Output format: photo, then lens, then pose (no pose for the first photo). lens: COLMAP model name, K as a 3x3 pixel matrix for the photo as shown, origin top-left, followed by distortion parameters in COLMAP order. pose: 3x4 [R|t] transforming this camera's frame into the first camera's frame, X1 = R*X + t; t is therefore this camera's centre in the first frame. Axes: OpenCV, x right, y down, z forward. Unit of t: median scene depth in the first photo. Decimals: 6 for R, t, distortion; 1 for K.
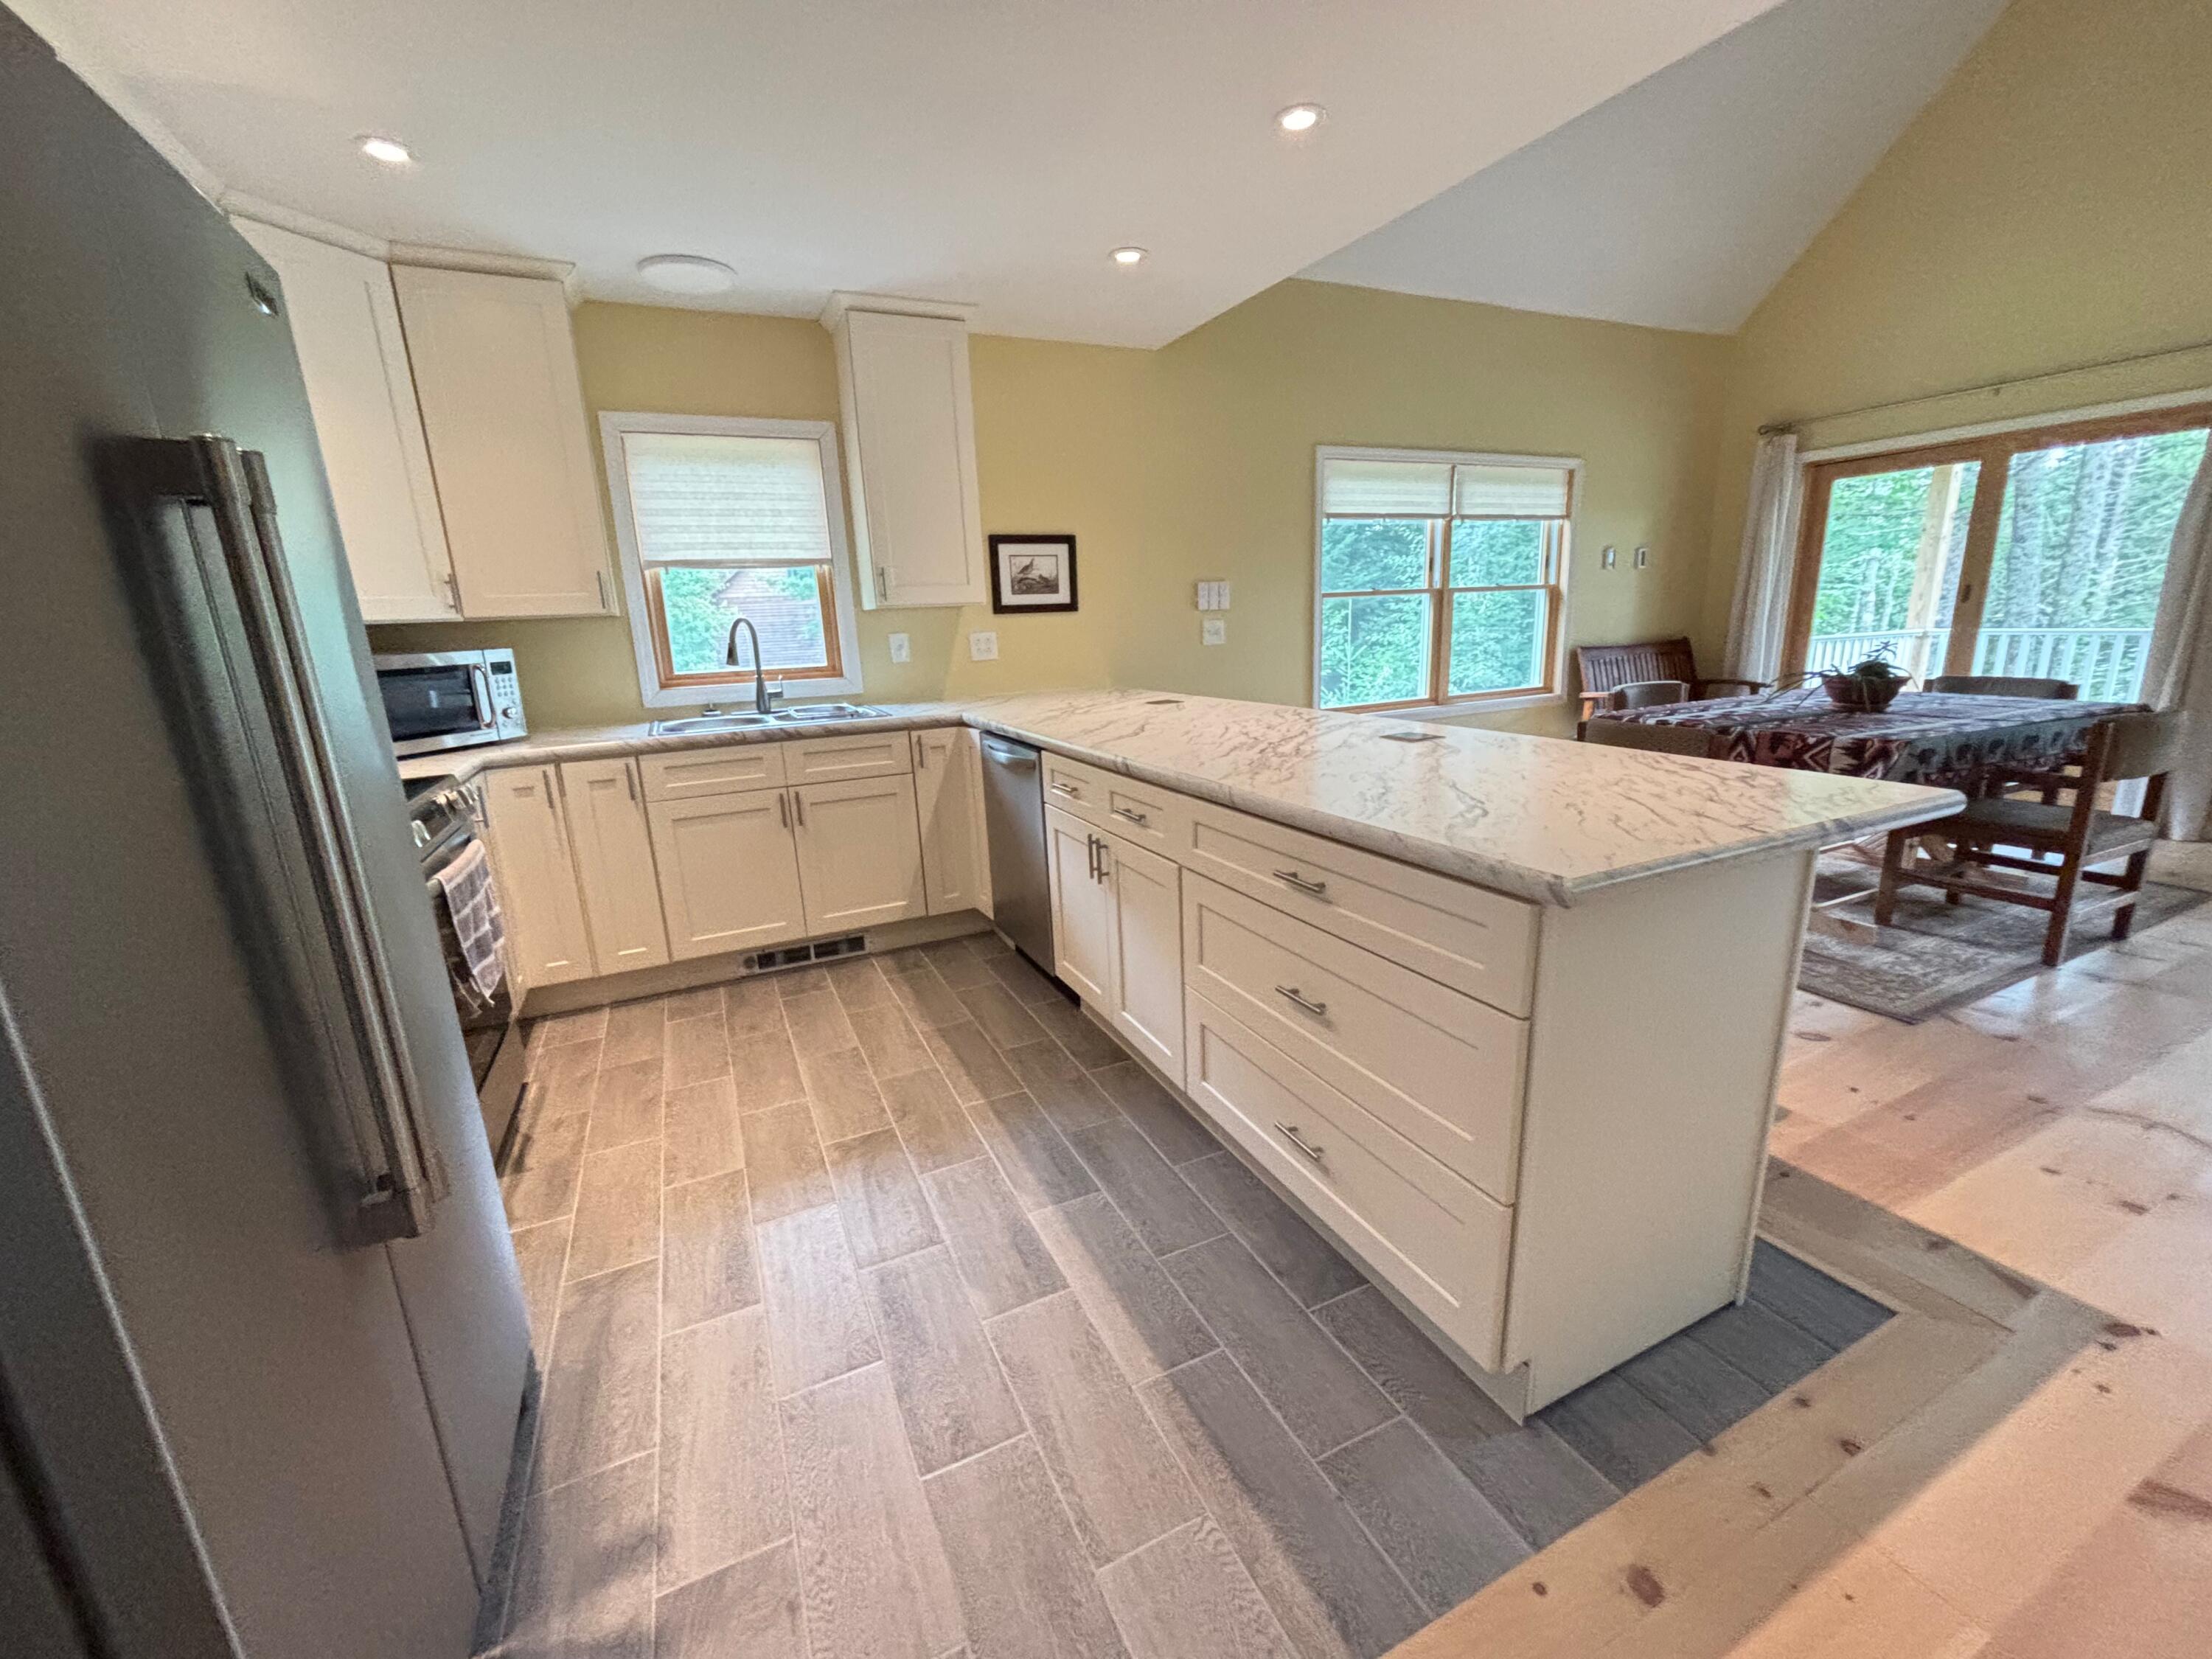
lens RADIAL K [[890.2, 0, 1105.2], [0, 890.2, 830.3], [0, 0, 1]] dist [0.001427, -0.001249]
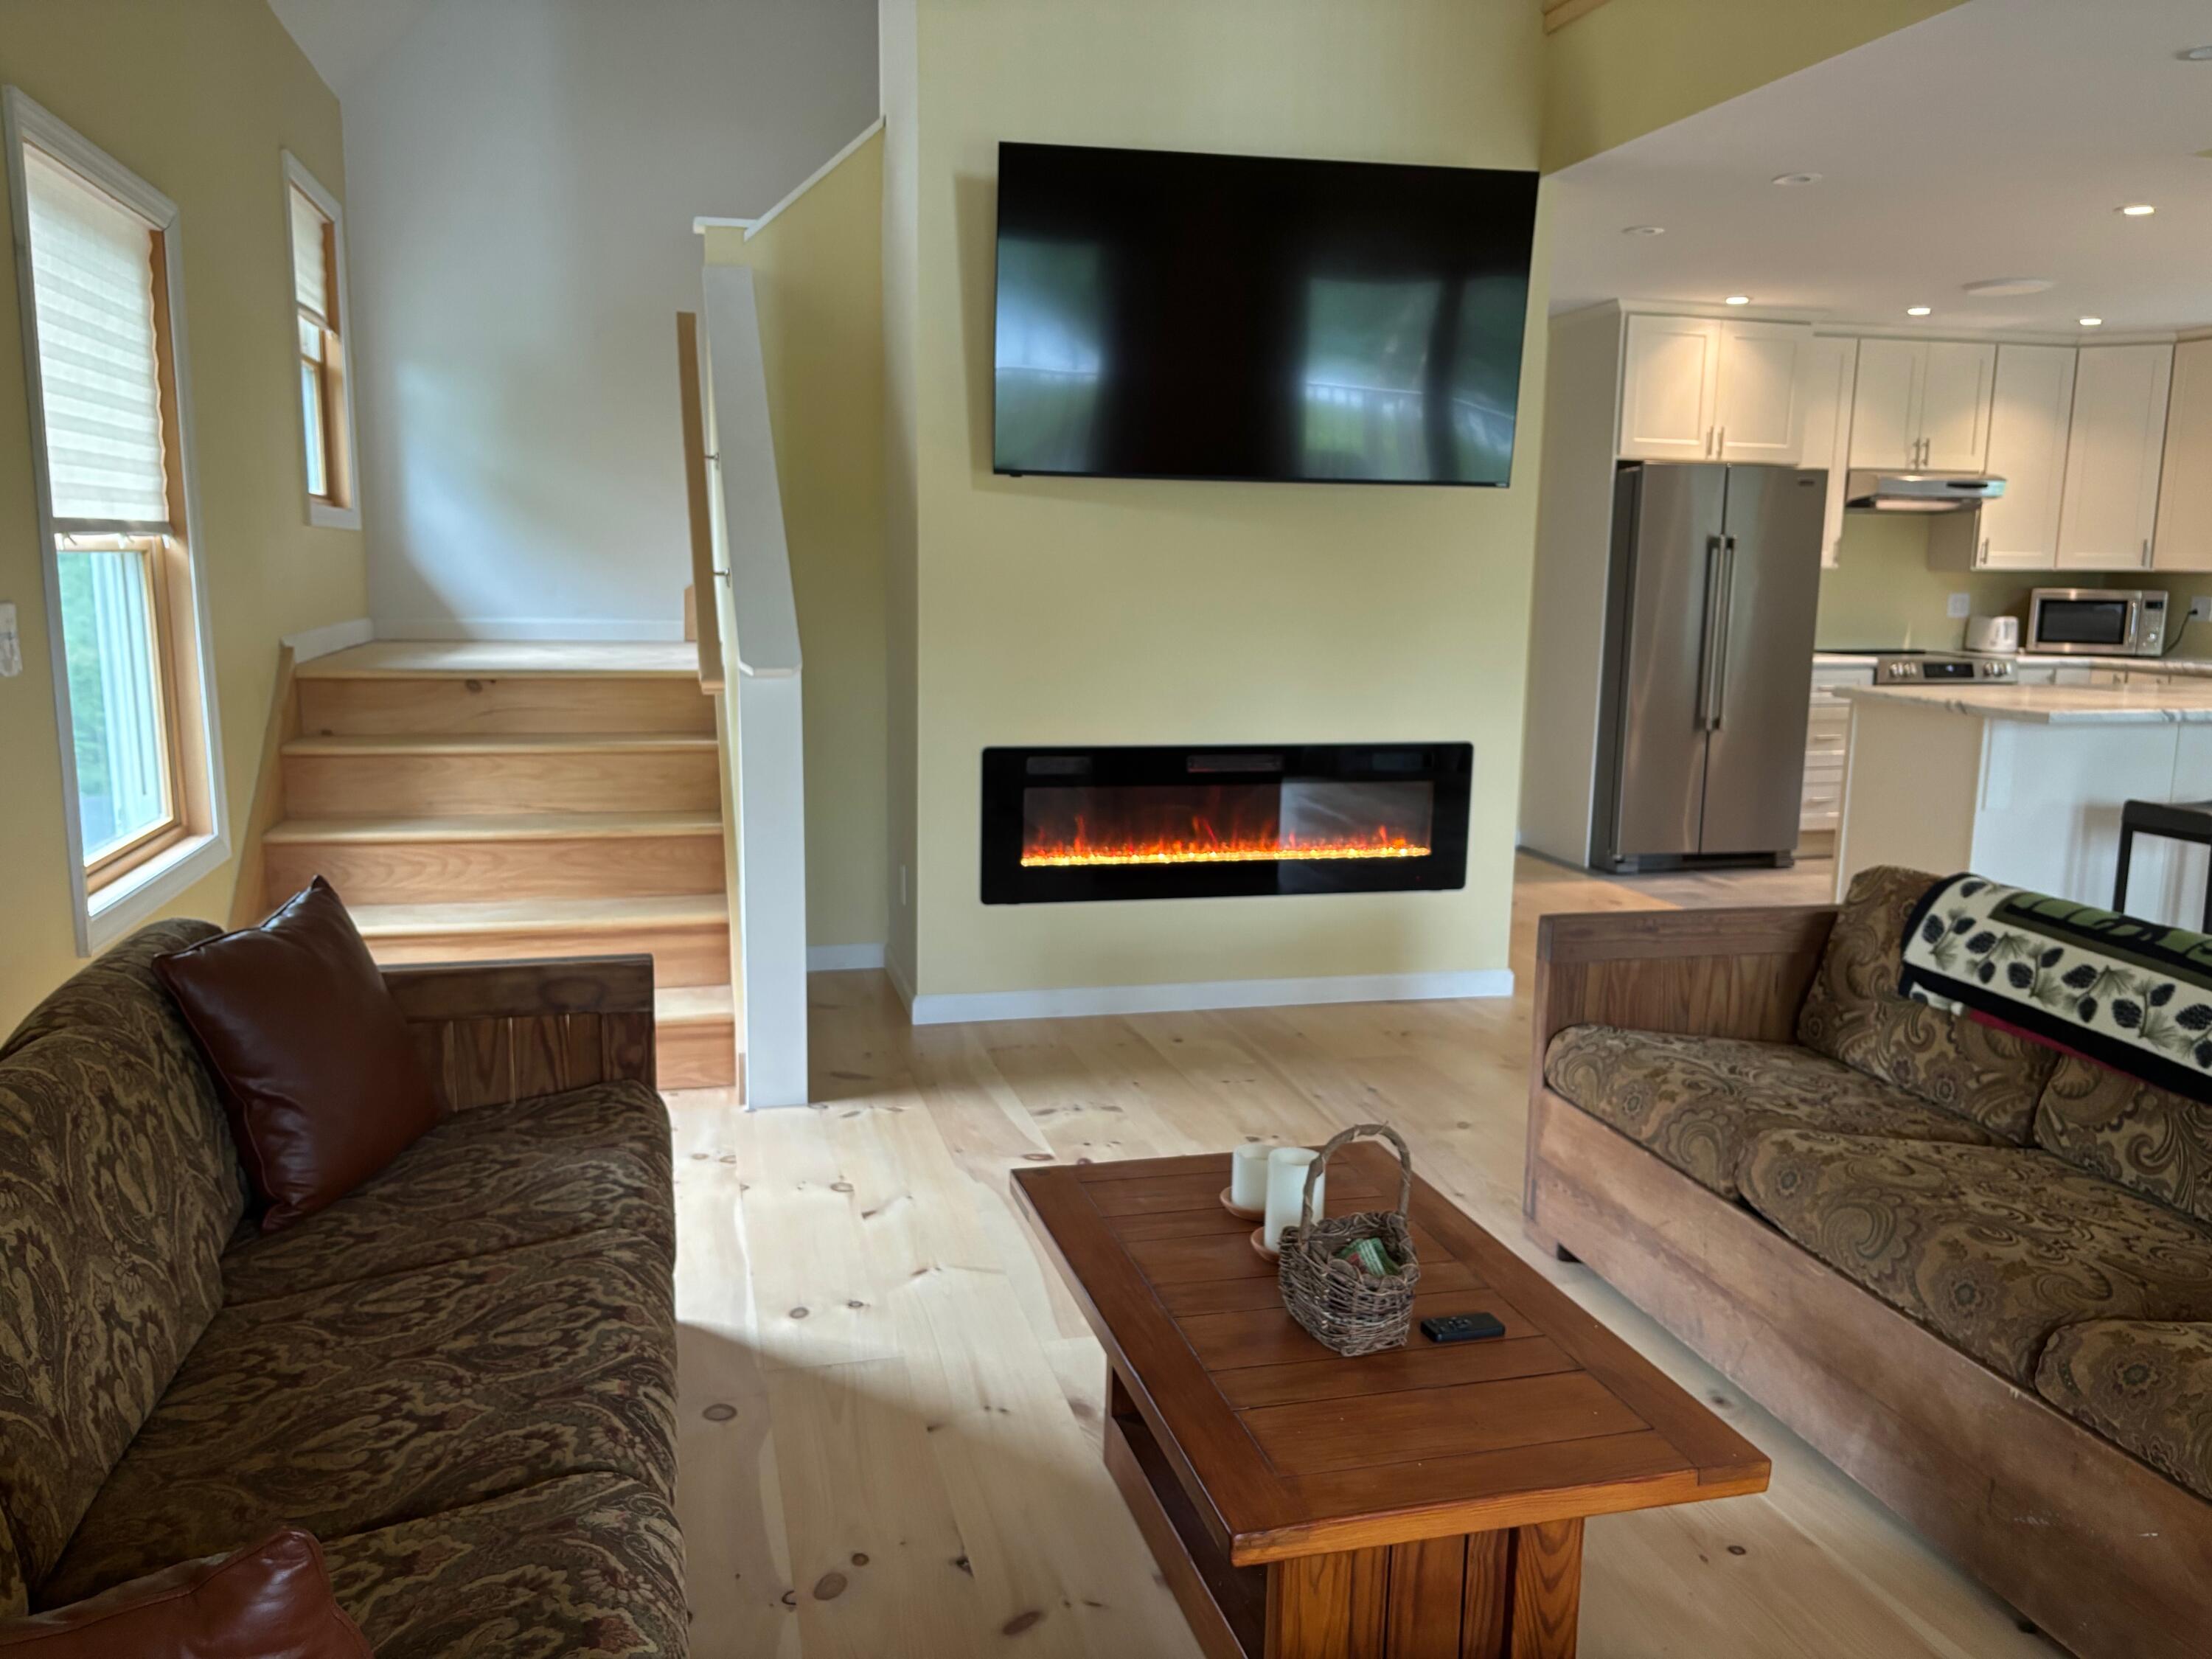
lens RADIAL K [[1671.4, 0, 1114.3], [0, 1671.4, 829.4], [0, 0, 1]] dist [0.036197, -0.025475]
pose [[-0.181670, 0.196074, -0.963614, 1.669784], [-0.240686, 0.941249, 0.236900, -0.061942], [0.953450, 0.274966, -0.123804, -0.107745]]
